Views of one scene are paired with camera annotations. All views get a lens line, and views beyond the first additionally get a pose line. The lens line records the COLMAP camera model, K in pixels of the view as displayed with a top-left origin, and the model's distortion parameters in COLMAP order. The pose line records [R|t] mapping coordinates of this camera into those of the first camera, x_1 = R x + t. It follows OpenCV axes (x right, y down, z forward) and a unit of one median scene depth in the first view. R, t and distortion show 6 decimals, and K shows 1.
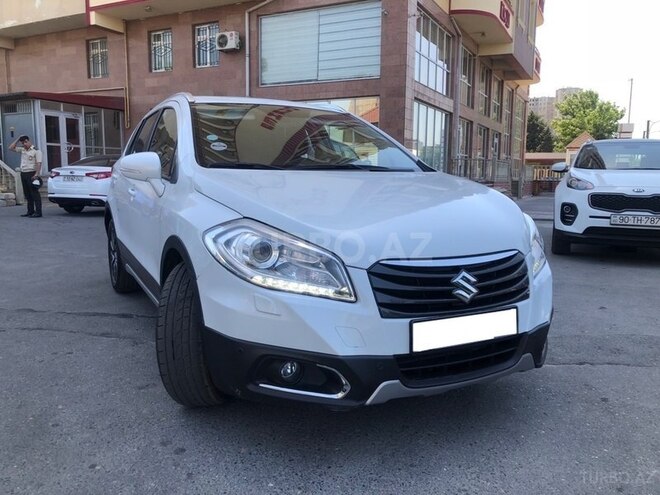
lens RADIAL K [[523.4, 0, 328.5], [0, 523.4, 243.9], [0, 0, 1]] dist [0.055012, -0.093700]
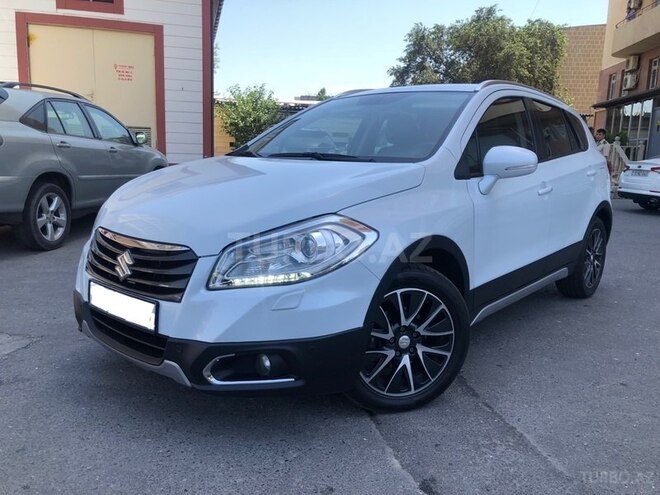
lens RADIAL K [[523.4, 0, 328.5], [0, 523.4, 243.9], [0, 0, 1]] dist [0.055012, -0.093700]
pose [[0.380810, 0.150679, -0.912294, 0.187413], [-0.141752, 0.984484, 0.103432, -0.017878], [0.913723, 0.089931, 0.396260, 0.128188]]
